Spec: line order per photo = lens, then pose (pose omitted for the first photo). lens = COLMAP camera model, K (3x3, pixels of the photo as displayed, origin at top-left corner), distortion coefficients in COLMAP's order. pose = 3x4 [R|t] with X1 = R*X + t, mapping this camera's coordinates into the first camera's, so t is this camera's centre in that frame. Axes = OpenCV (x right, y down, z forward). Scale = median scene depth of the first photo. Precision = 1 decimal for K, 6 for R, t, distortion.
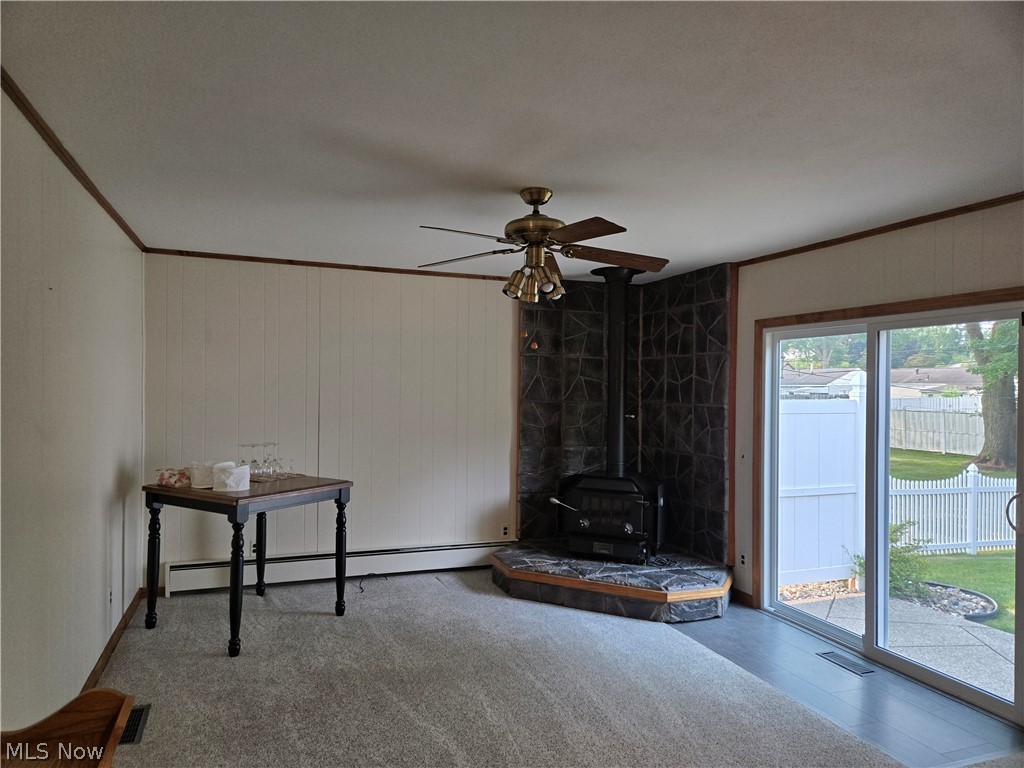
lens RADIAL K [[684.2, 0, 506.7], [0, 684.2, 384.5], [0, 0, 1]] dist [0.080552, -0.070296]
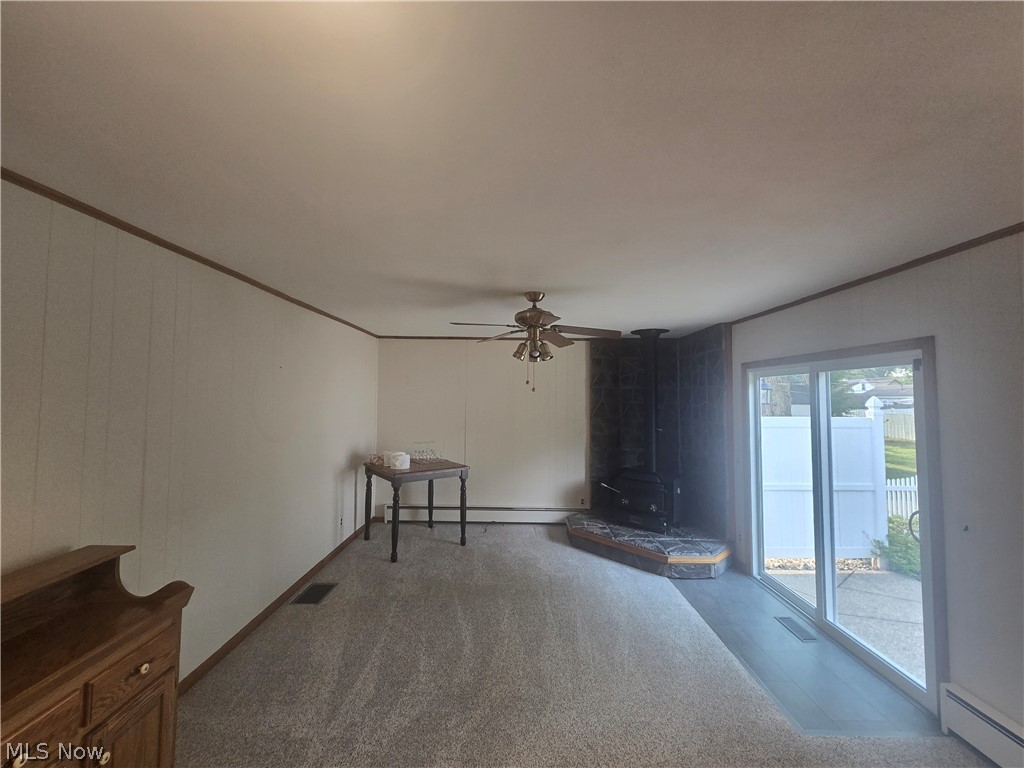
lens RADIAL K [[421.1, 0, 512.5], [0, 421.1, 373.0], [0, 0, 1]] dist [-0.001089, 0.000073]
pose [[0.938282, -0.023624, -0.345063, 0.233793], [0.003787, 0.998307, -0.058048, -0.027822], [0.345850, 0.053159, 0.936783, 0.051014]]
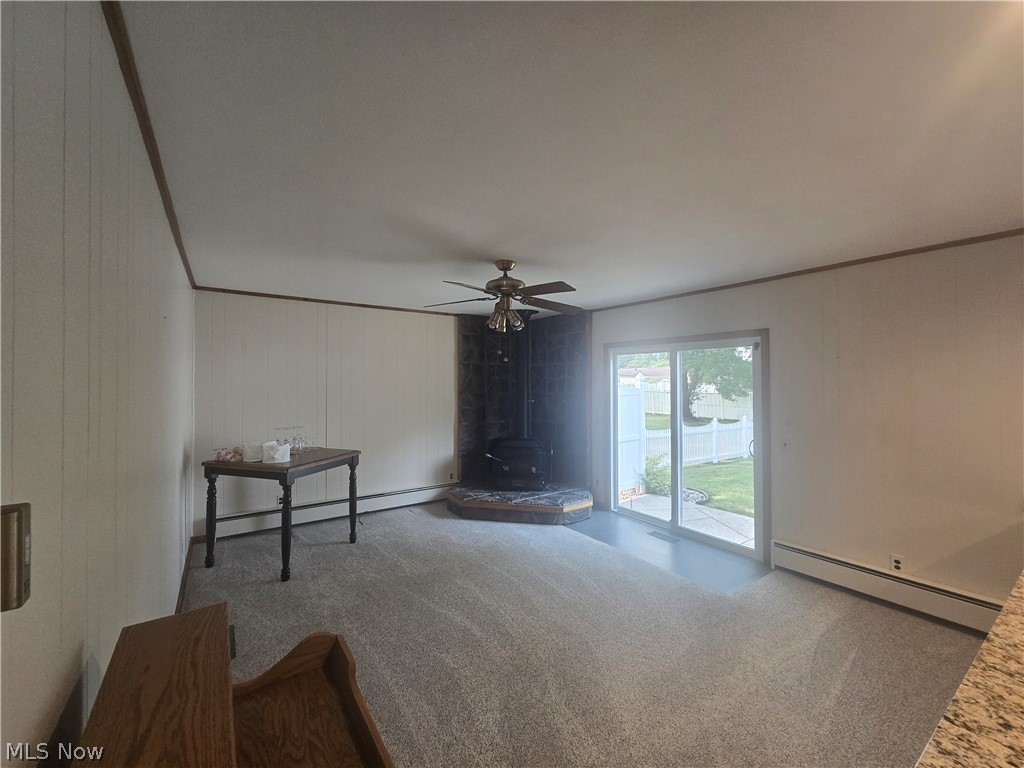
lens RADIAL K [[420.6, 0, 518.4], [0, 420.6, 371.2], [0, 0, 1]] dist [-0.000222, 0.000226]
pose [[0.965287, -0.006505, 0.261109, -0.130102], [0.011044, 0.999812, -0.015918, -0.010096], [-0.260957, 0.018249, 0.965178, 0.044914]]
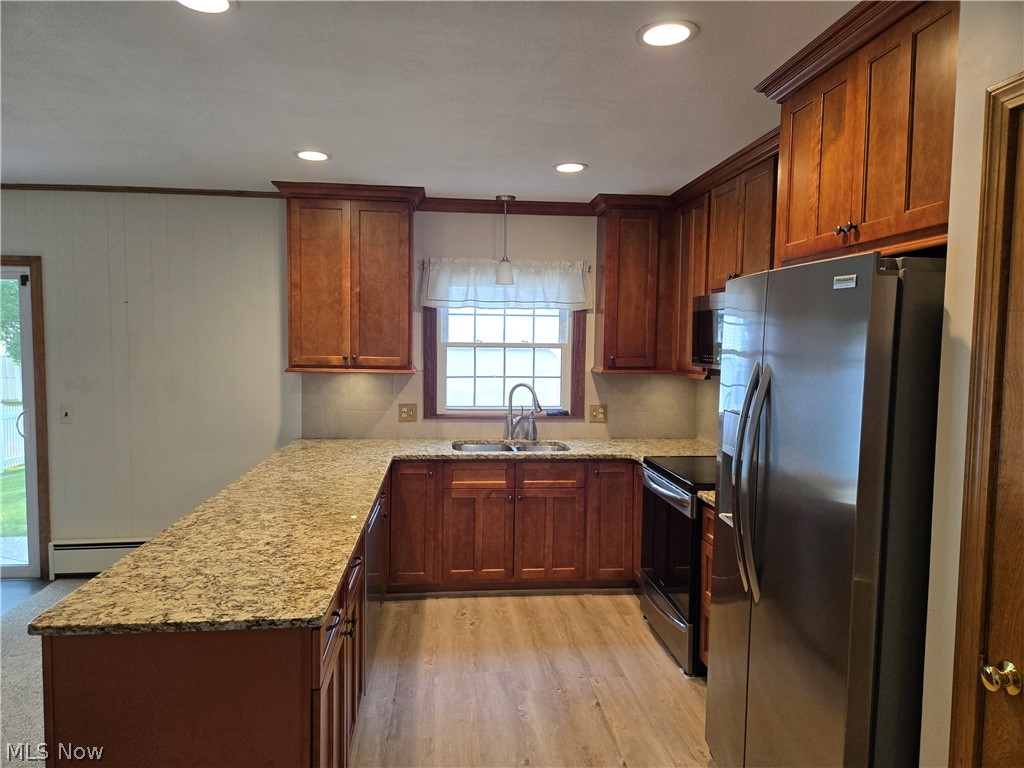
lens RADIAL K [[684.2, 0, 506.7], [0, 684.2, 384.5], [0, 0, 1]] dist [0.080552, -0.070296]
pose [[0.253746, -0.073762, 0.964454, -0.232386], [-0.008357, 0.996884, 0.078441, -0.005546], [-0.967235, -0.027964, 0.252338, -0.166394]]
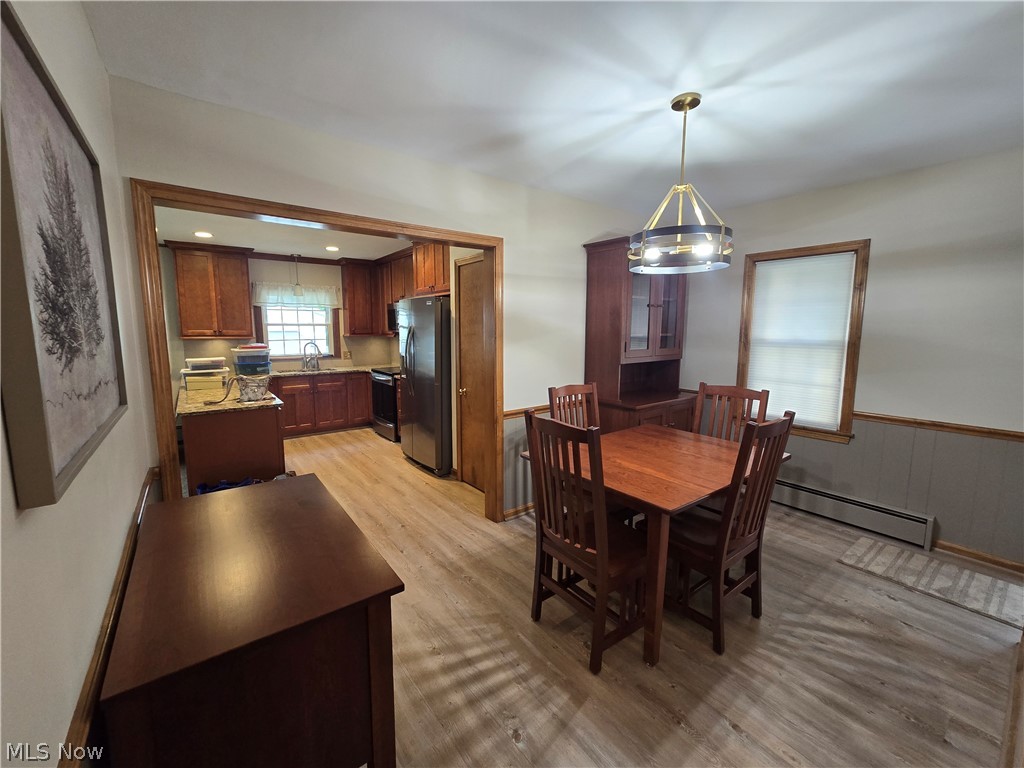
lens RADIAL K [[418.0, 0, 506.3], [0, 418.0, 380.0], [0, 0, 1]] dist [-0.001289, 0.000505]
pose [[-0.287868, -0.131510, 0.948597, -0.706956], [-0.003315, 0.990657, 0.136335, 0.007107], [-0.957664, 0.036102, -0.285615, -0.147383]]
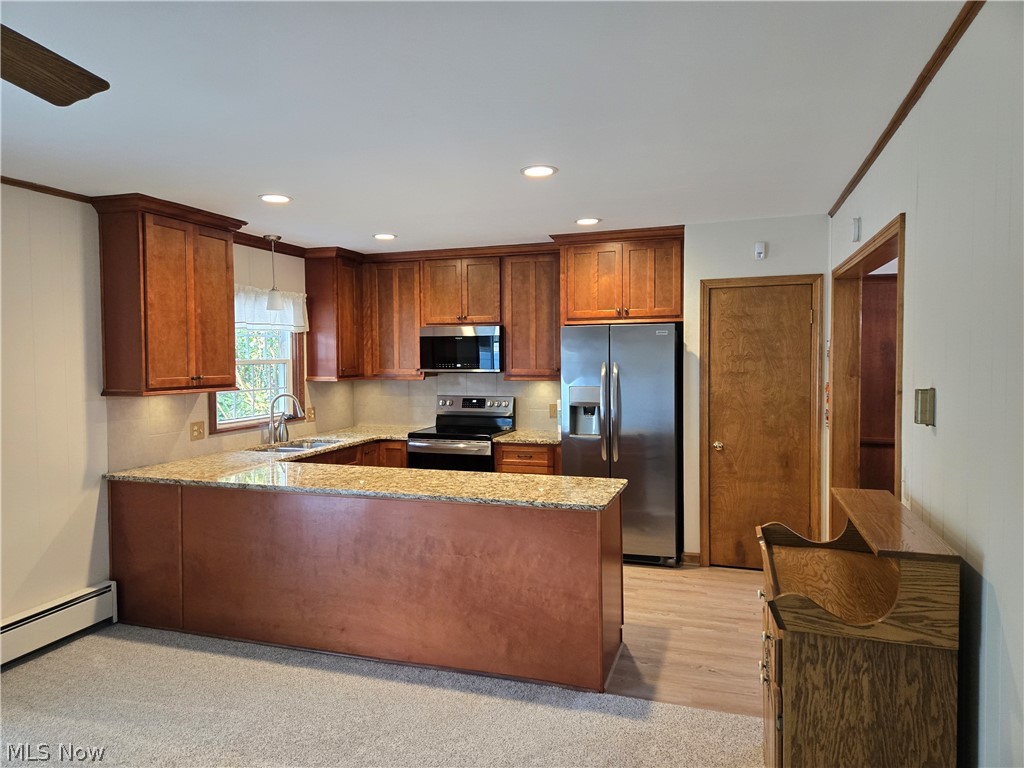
lens RADIAL K [[685.7, 0, 501.5], [0, 685.7, 379.7], [0, 0, 1]] dist [0.082781, -0.071172]
pose [[-0.775561, -0.030855, 0.630518, -0.307609], [-0.001689, 0.998903, 0.046804, -0.009670], [-0.631270, 0.035234, -0.774762, 0.747585]]
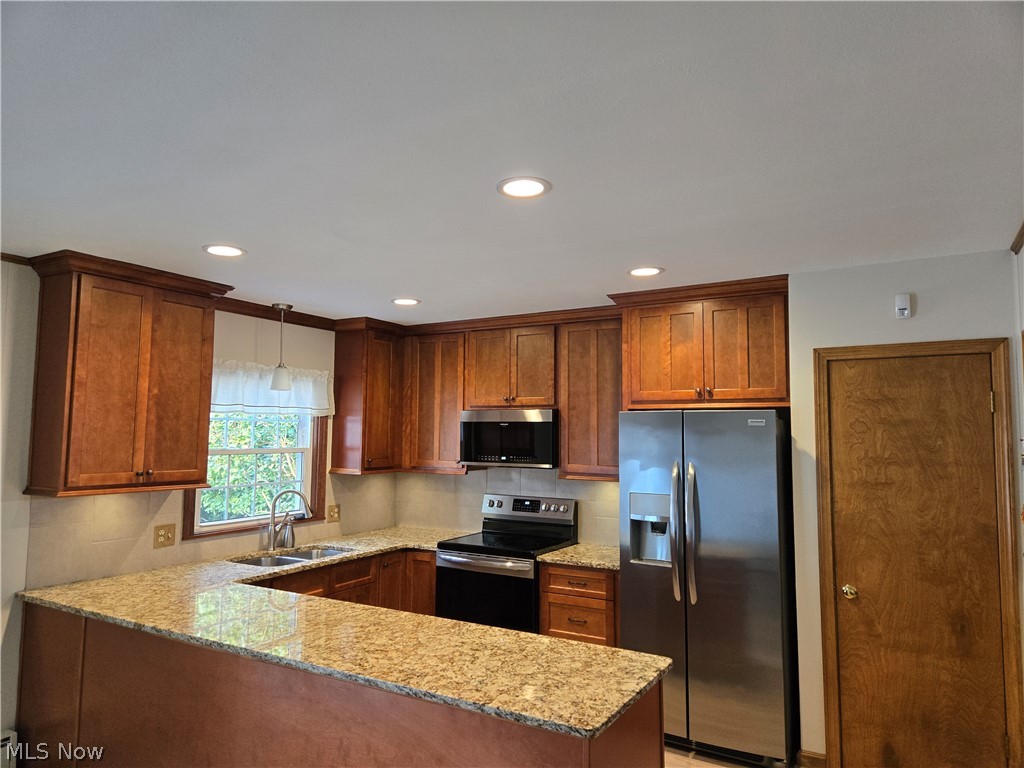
lens RADIAL K [[684.2, 0, 506.7], [0, 684.2, 384.5], [0, 0, 1]] dist [0.080552, -0.070296]
pose [[-0.632694, 0.039067, 0.773416, -0.240521], [-0.014707, 0.997940, -0.062440, -0.022868], [-0.774262, -0.050880, -0.630817, 0.455146]]
